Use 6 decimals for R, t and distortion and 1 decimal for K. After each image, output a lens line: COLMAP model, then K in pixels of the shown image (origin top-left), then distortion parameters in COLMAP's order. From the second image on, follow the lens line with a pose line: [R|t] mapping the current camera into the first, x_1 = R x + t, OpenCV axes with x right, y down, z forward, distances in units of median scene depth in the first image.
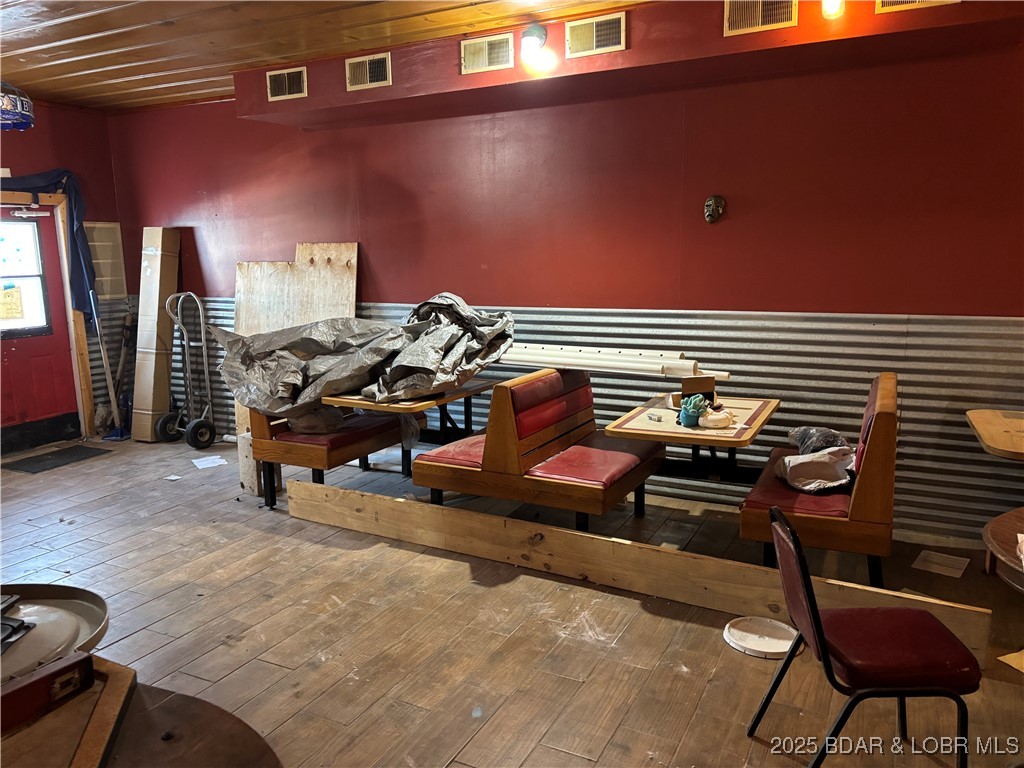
lens RADIAL K [[772.2, 0, 509.1], [0, 772.2, 379.6], [0, 0, 1]] dist [0.056170, -0.054417]
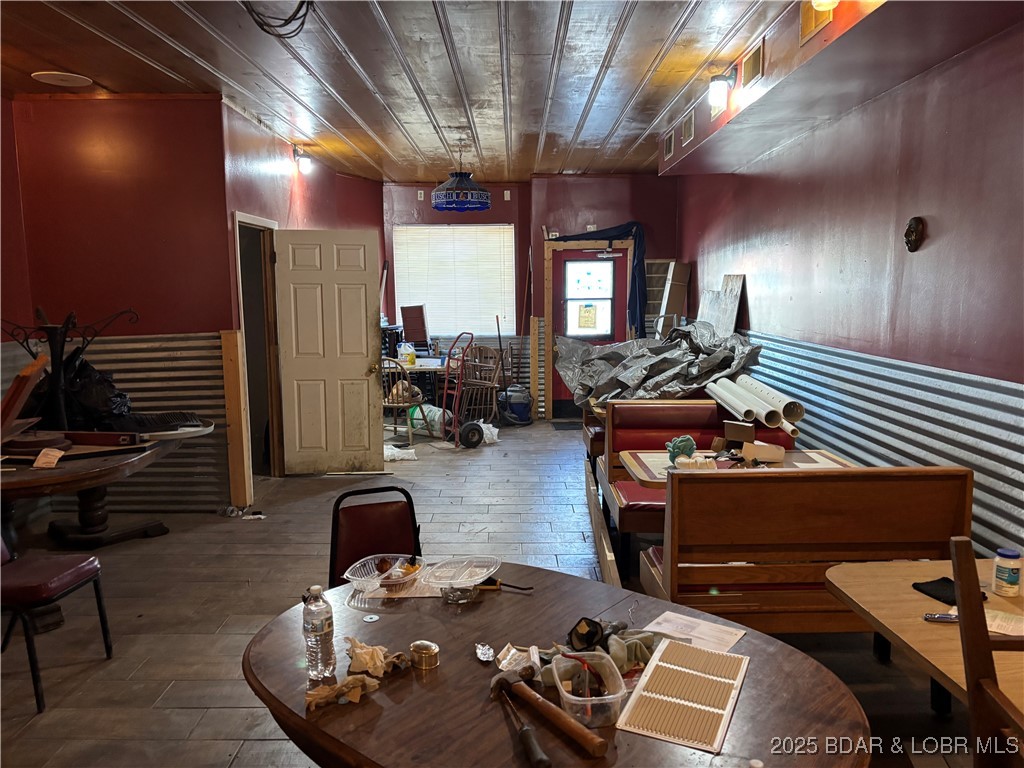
lens RADIAL K [[772.2, 0, 508.2], [0, 772.2, 386.0], [0, 0, 1]] dist [0.056170, -0.054417]
pose [[0.455164, 0.123887, -0.881747, 0.569608], [-0.146363, 0.987213, 0.063151, -0.039500], [0.878296, 0.100312, 0.467476, 0.206387]]
